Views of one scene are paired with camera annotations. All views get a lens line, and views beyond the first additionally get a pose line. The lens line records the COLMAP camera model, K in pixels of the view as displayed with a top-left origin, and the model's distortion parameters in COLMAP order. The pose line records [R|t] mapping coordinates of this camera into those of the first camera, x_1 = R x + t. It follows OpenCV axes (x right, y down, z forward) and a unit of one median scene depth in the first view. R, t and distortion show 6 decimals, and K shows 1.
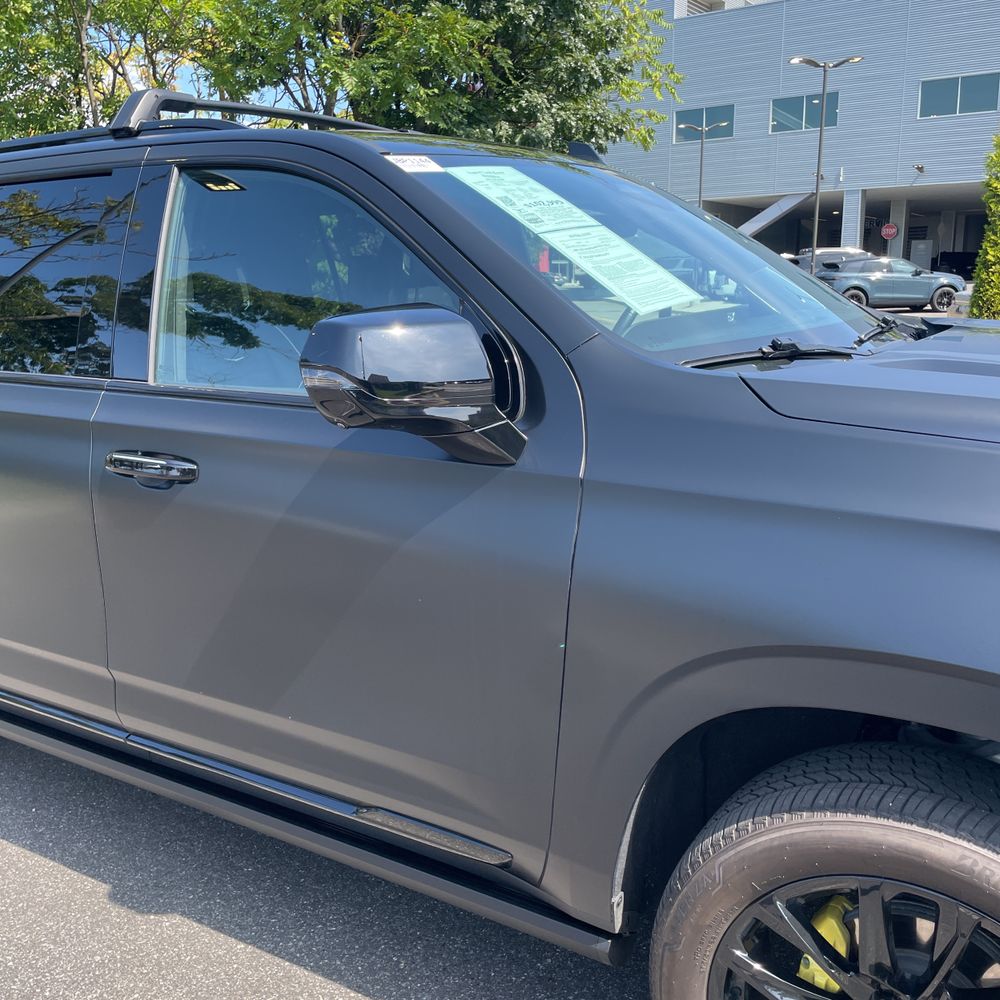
lens RADIAL K [[1003.1, 0, 496.8], [0, 1003.1, 489.8], [0, 0, 1]] dist [0.068092, -0.086974]
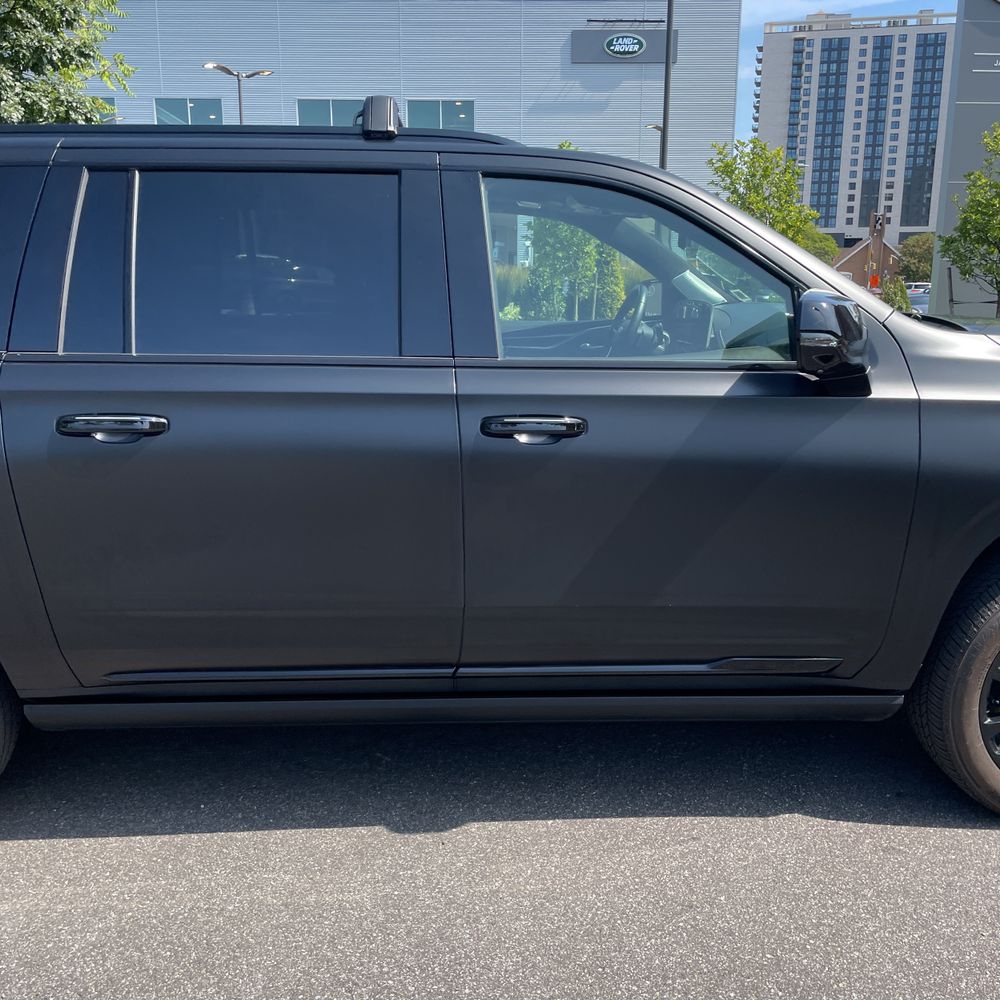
lens RADIAL K [[990.8, 0, 500.0], [0, 990.8, 500.0], [0, 0, 1]] dist [0.138240, -0.178897]
pose [[0.827371, -0.103873, 0.551967, -1.304490], [0.099754, 0.994302, 0.037588, 0.021278], [-0.552726, 0.023961, 0.833018, 0.033824]]
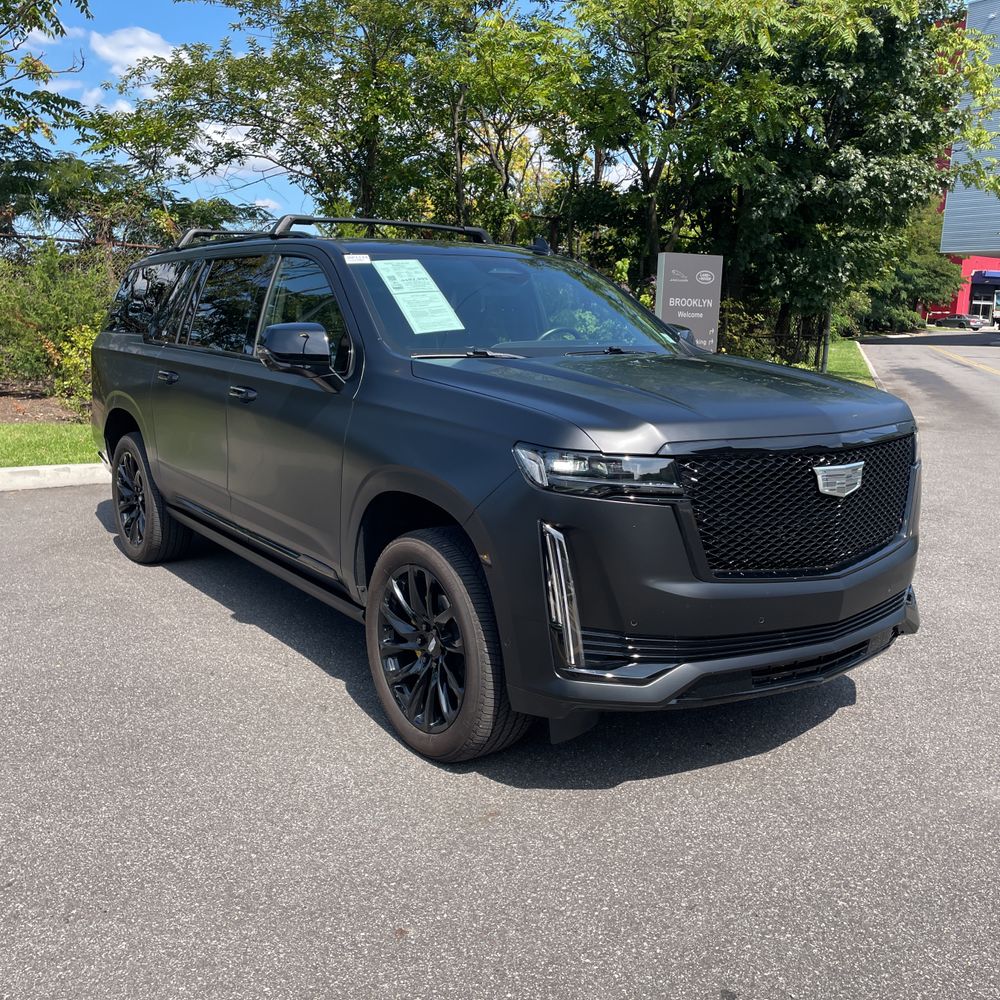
lens RADIAL K [[1003.1, 0, 496.8], [0, 1003.1, 489.8], [0, 0, 1]] dist [0.068092, -0.086974]
pose [[0.924074, 0.107191, -0.366875, 1.223364], [-0.119886, 0.992716, -0.011921, 0.180329], [0.362925, 0.054999, 0.930194, -1.010532]]
